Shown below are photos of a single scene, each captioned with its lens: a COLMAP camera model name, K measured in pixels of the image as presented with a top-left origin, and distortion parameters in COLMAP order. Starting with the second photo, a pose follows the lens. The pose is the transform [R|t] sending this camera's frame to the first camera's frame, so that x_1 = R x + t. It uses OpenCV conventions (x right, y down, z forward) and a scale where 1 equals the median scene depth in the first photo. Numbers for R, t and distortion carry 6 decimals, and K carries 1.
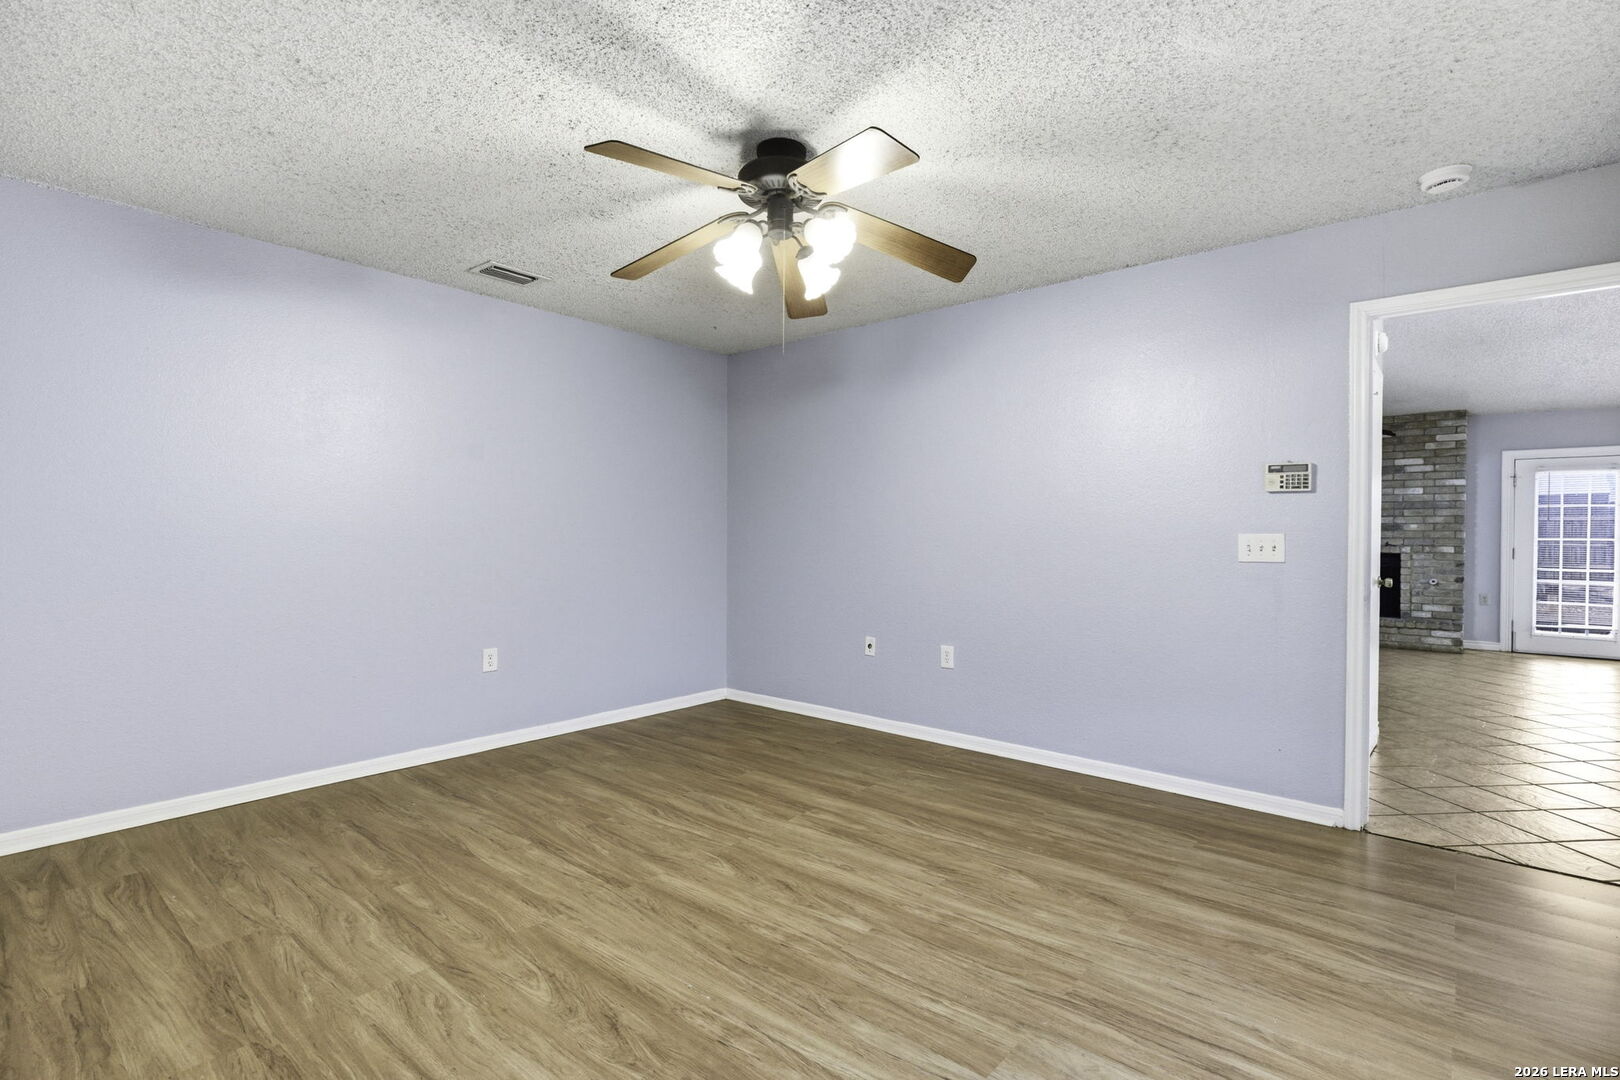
lens RADIAL K [[743.4, 0, 805.2], [0, 743.4, 538.9], [0, 0, 1]] dist [0.003697, -0.000252]
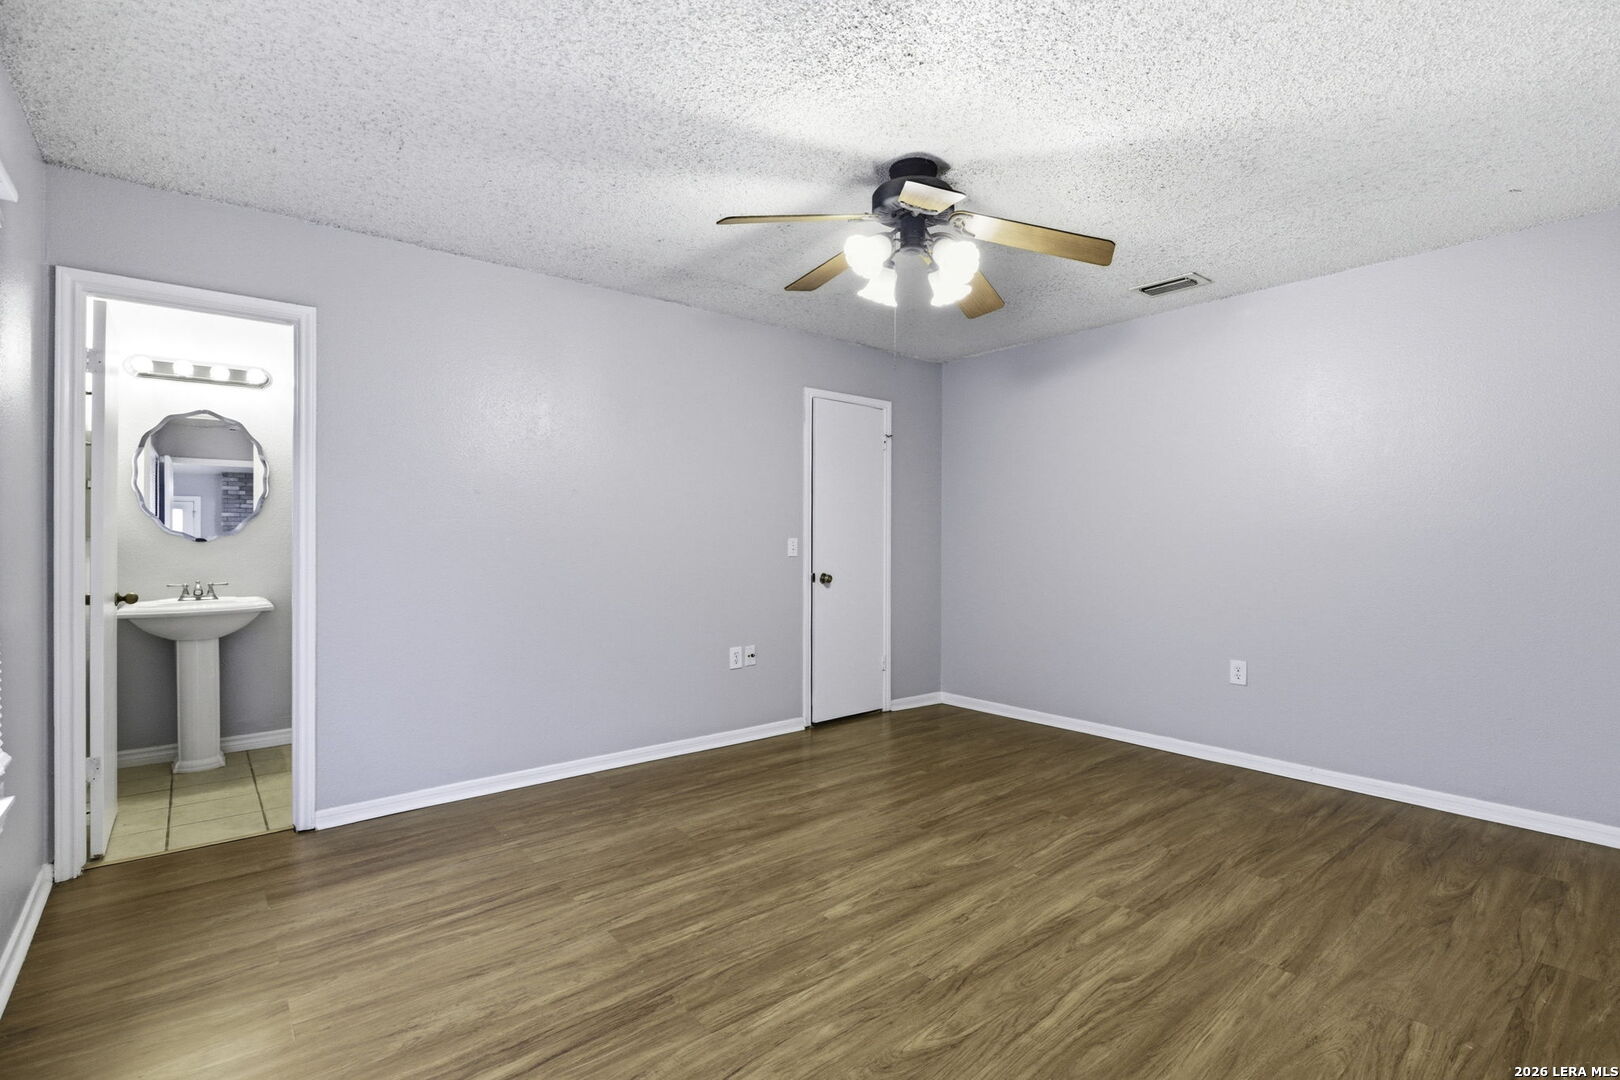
lens RADIAL K [[743.4, 0, 820.1], [0, 743.4, 547.6], [0, 0, 1]] dist [0.003697, -0.000252]
pose [[-0.143553, -0.000107, -0.989643, 0.935144], [-0.007135, 0.999974, 0.000927, 0.011350], [0.989617, 0.007194, -0.143550, 0.960489]]
